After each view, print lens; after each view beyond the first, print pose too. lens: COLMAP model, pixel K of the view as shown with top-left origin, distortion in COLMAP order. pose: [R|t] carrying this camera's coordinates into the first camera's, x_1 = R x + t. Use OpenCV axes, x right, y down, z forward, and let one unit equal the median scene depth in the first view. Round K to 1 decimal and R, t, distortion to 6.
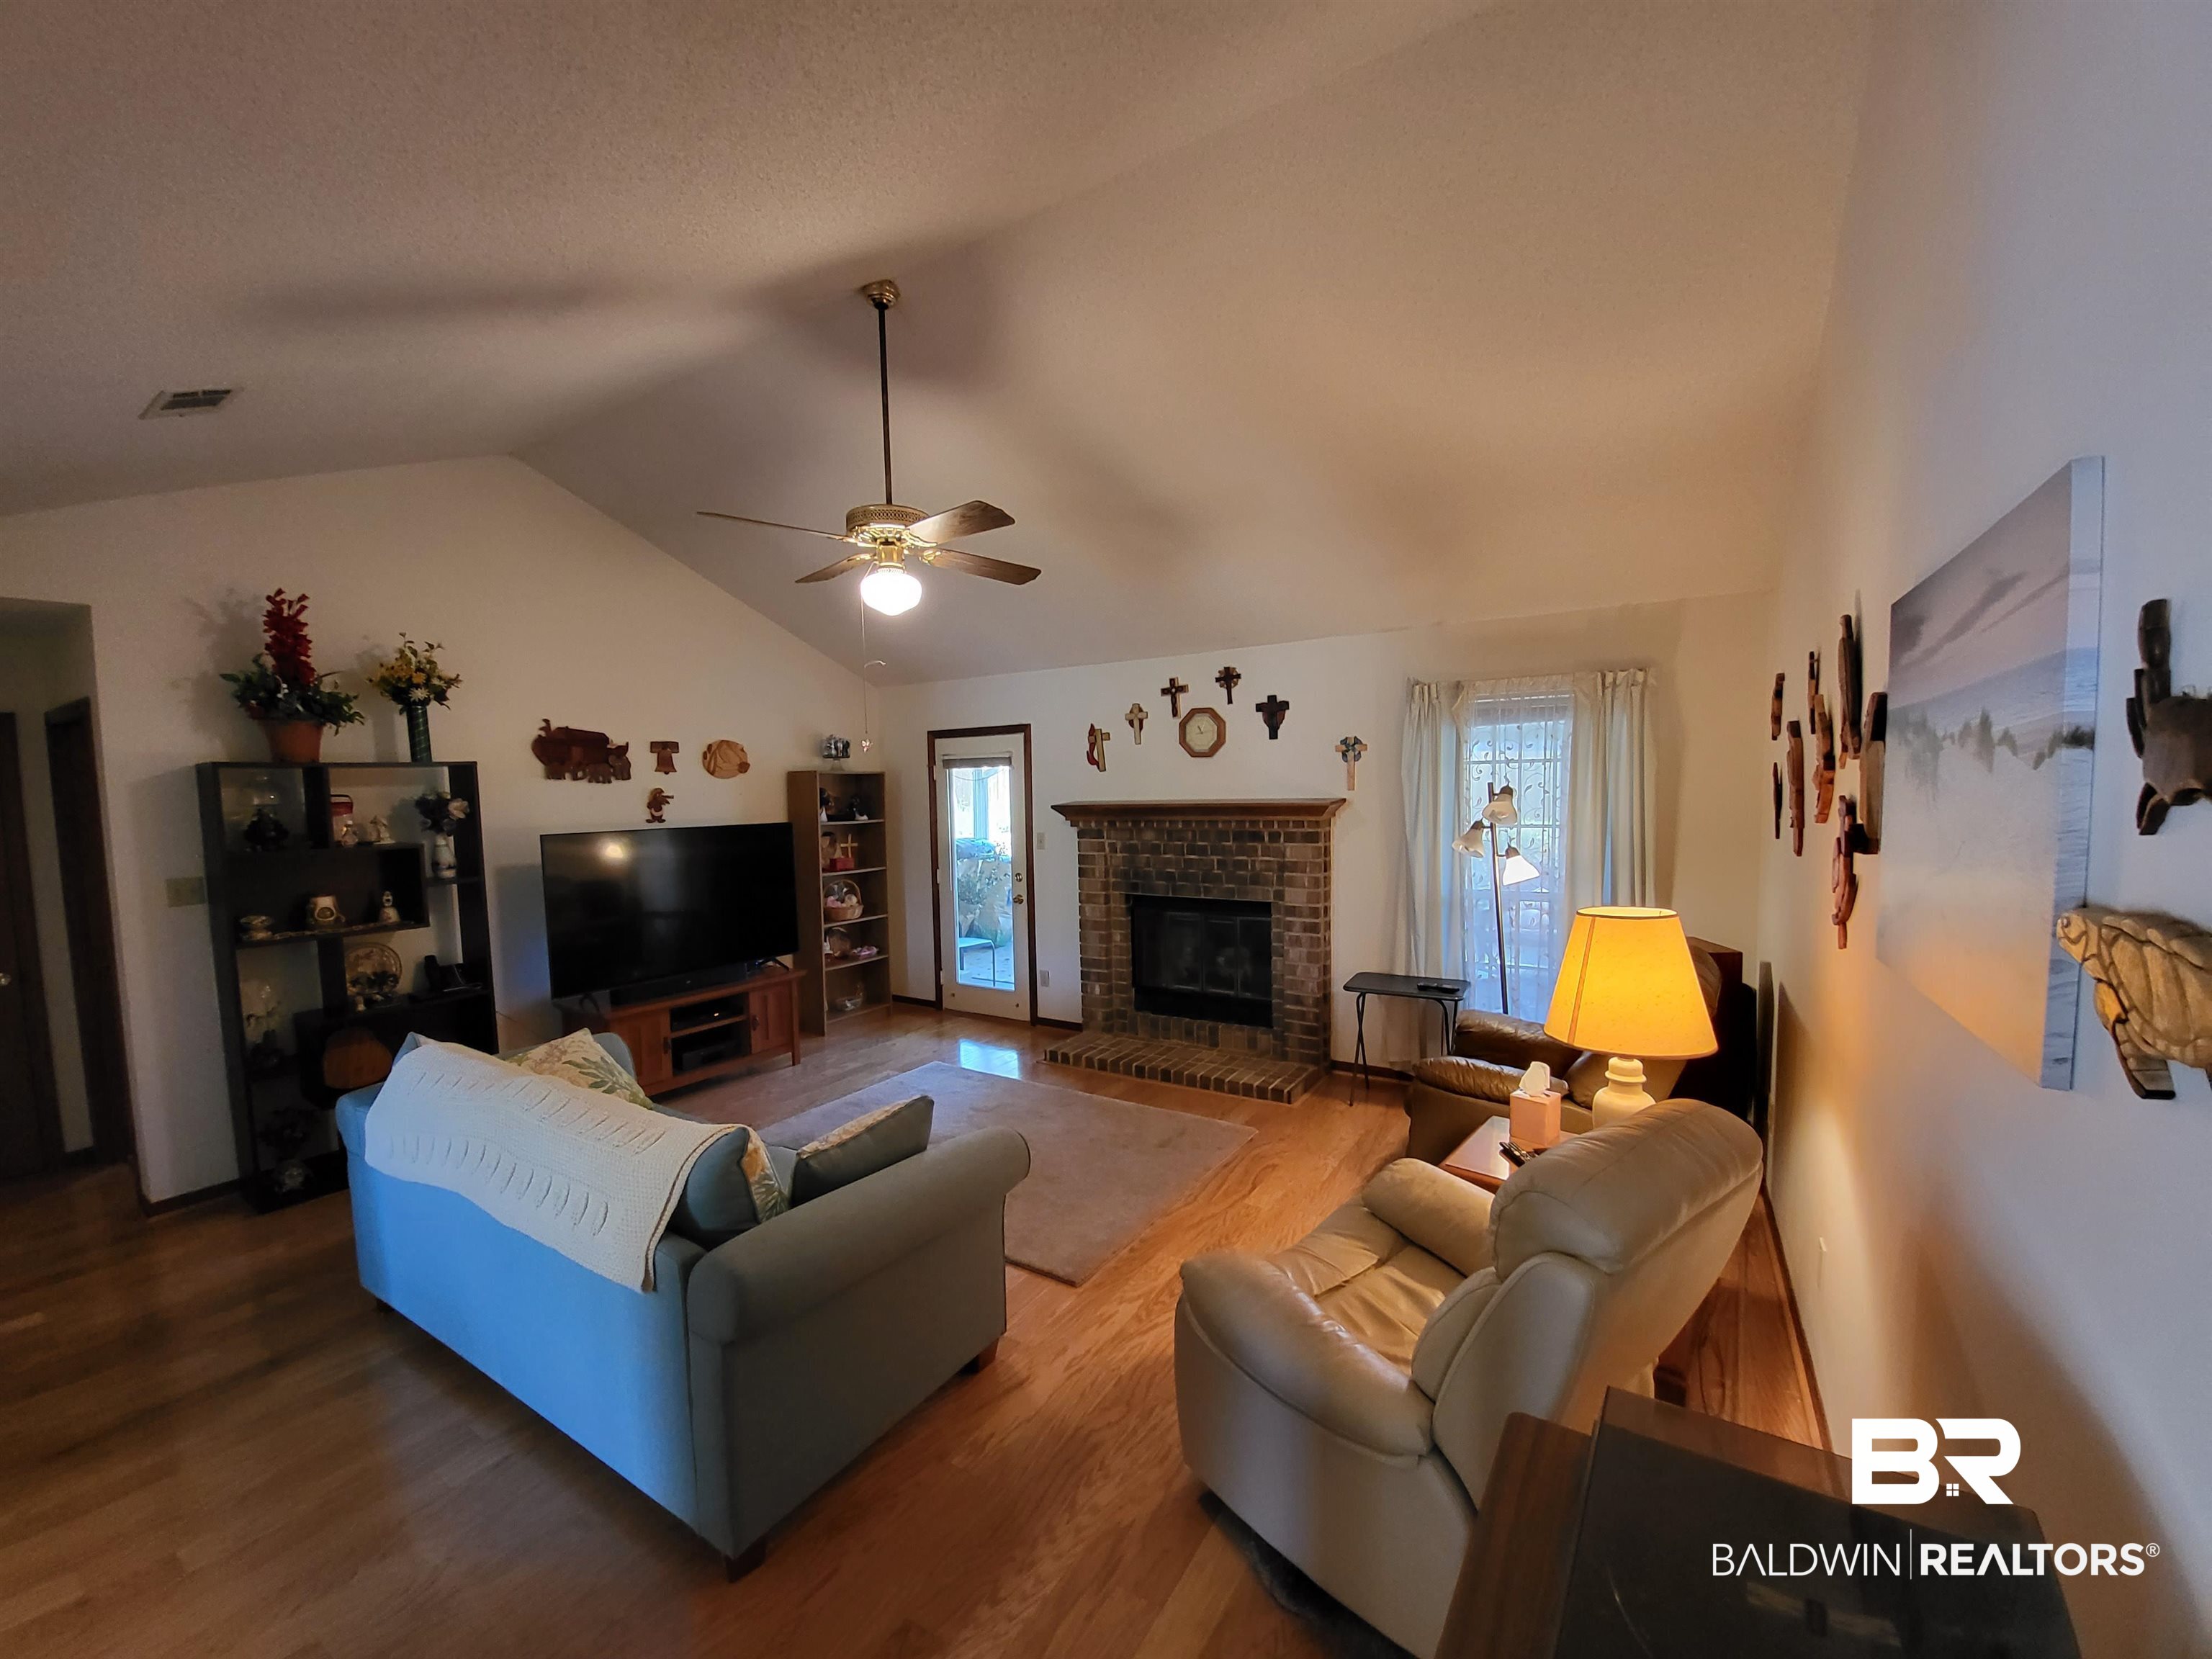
lens RADIAL K [[876.1, 0, 1116.0], [0, 876.1, 856.2], [0, 0, 1]] dist [0.000879, -0.000103]
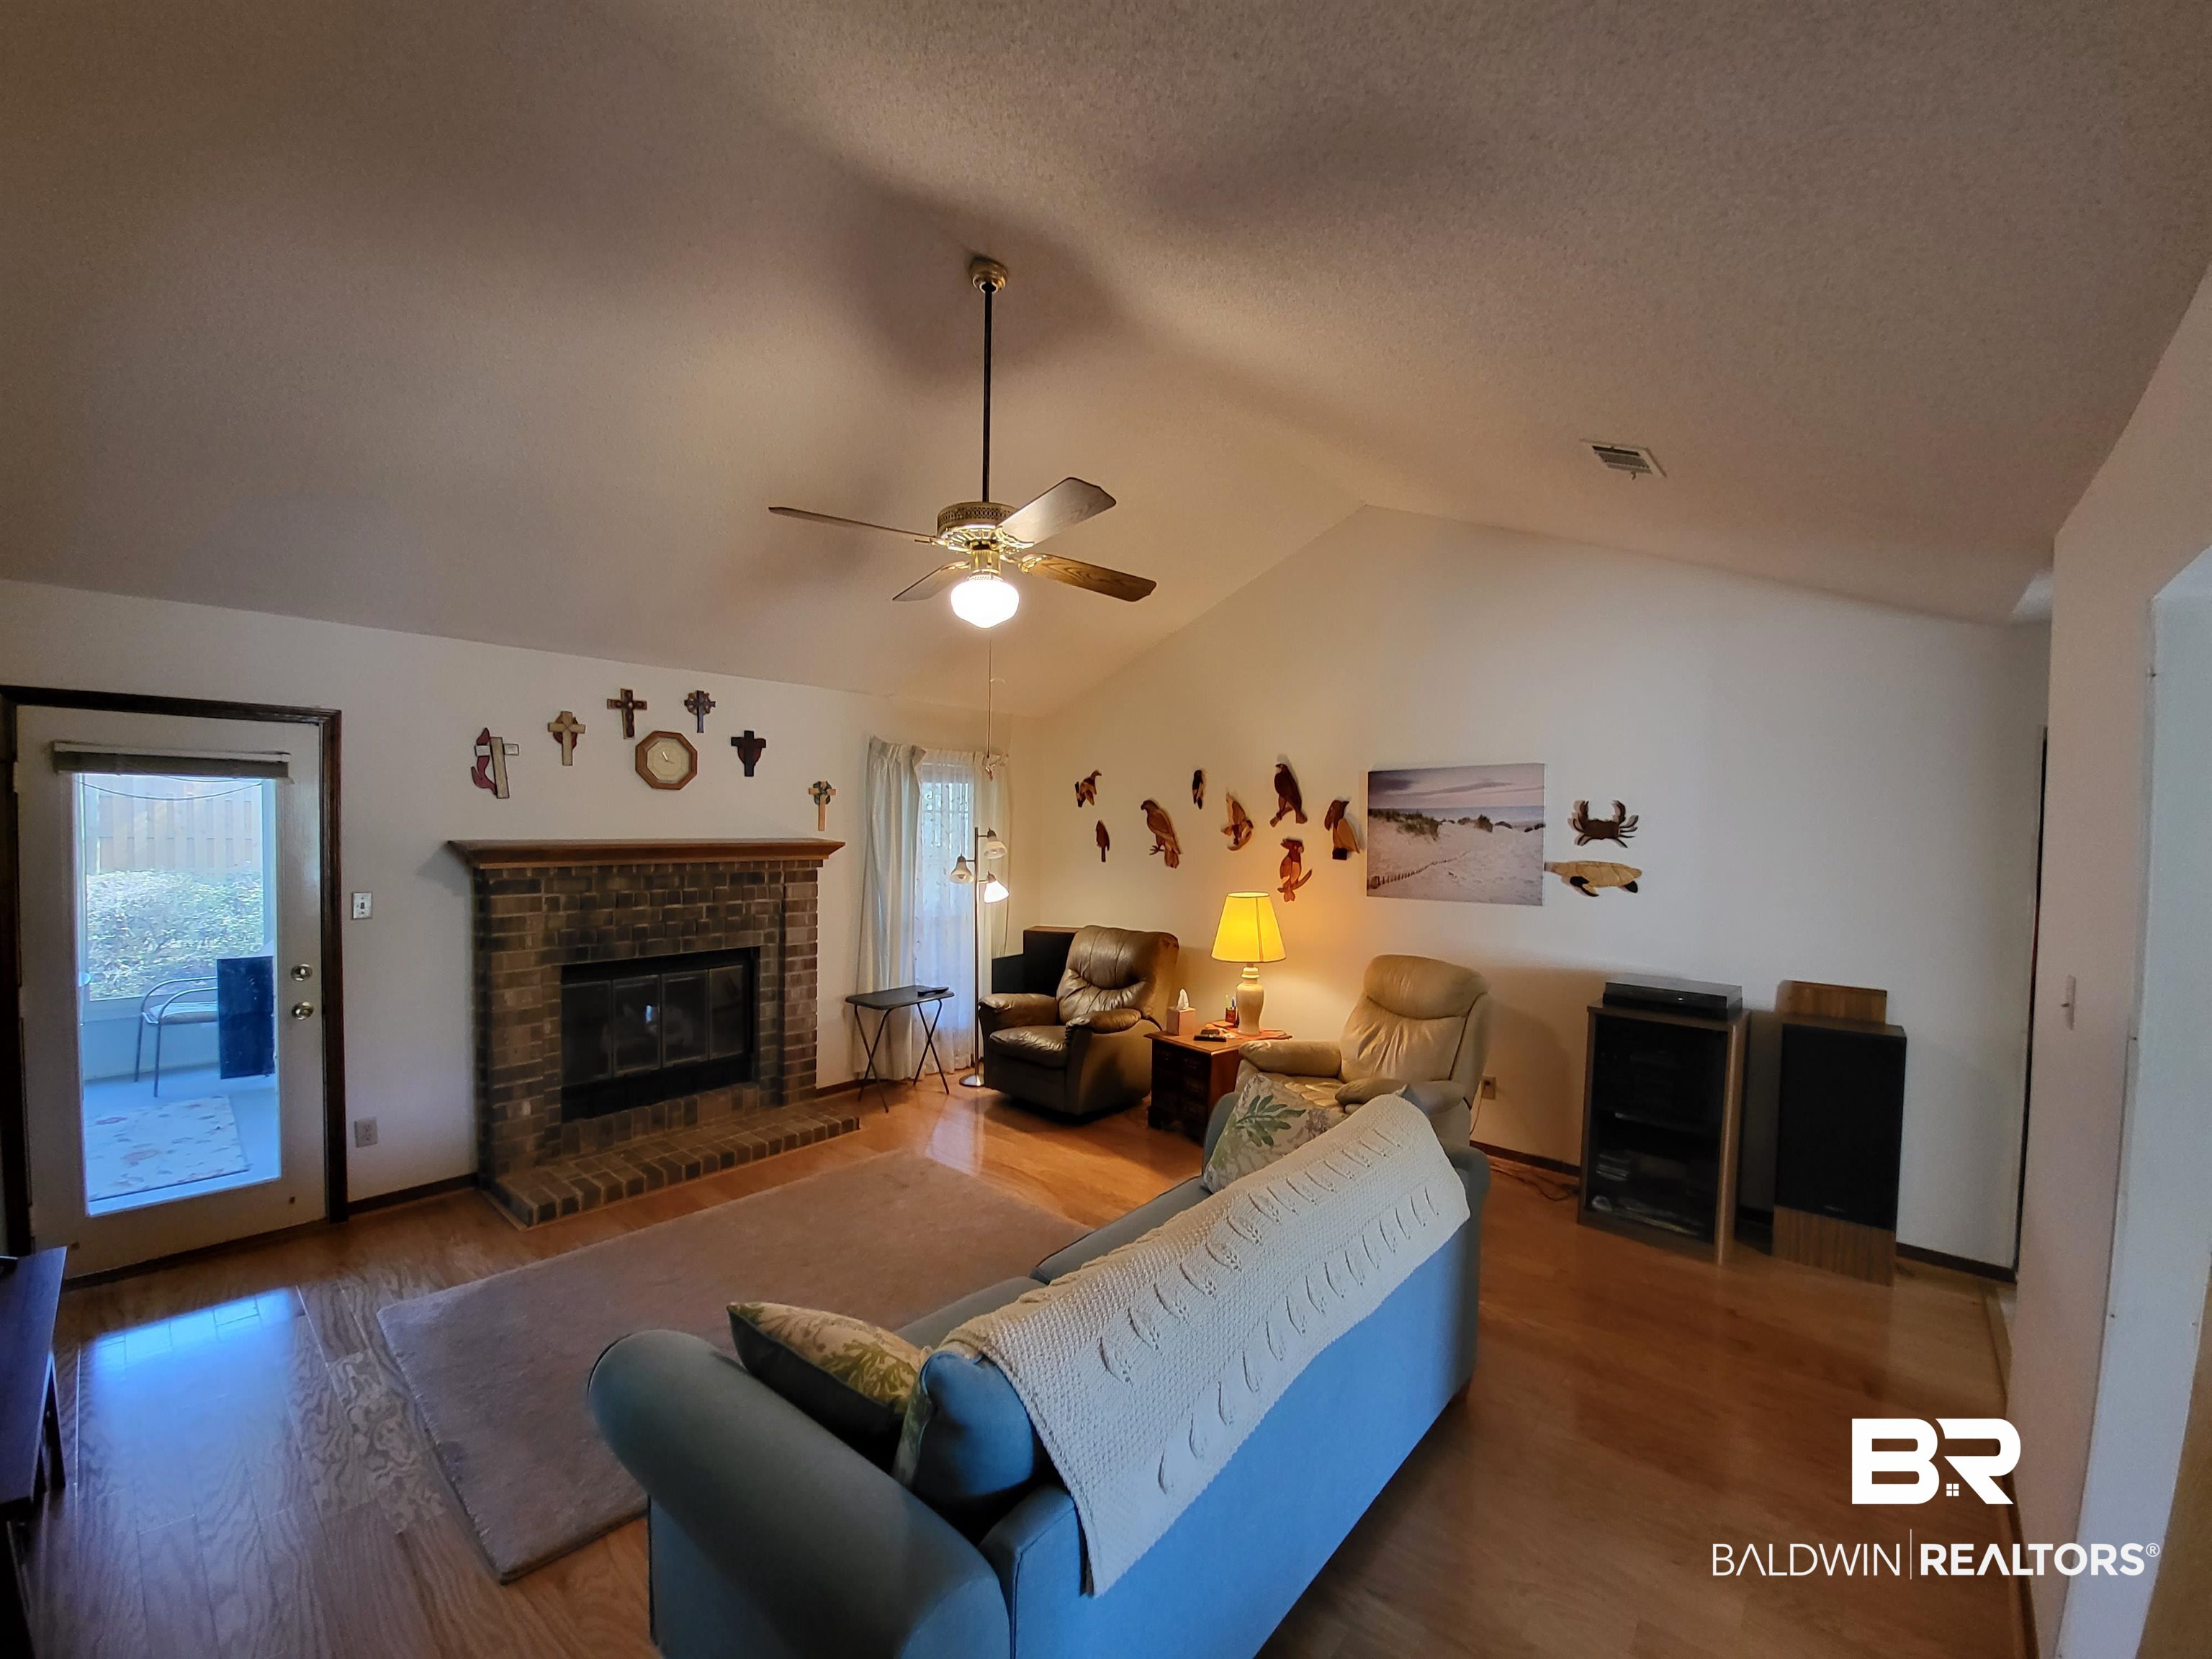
lens RADIAL K [[876.1, 0, 1116.0], [0, 876.1, 856.2], [0, 0, 1]] dist [0.000879, -0.000103]
pose [[0.165556, -0.014164, 0.986099, -0.679680], [0.063213, 0.997993, 0.003722, -0.023805], [-0.984172, 0.061718, 0.166119, 0.437255]]
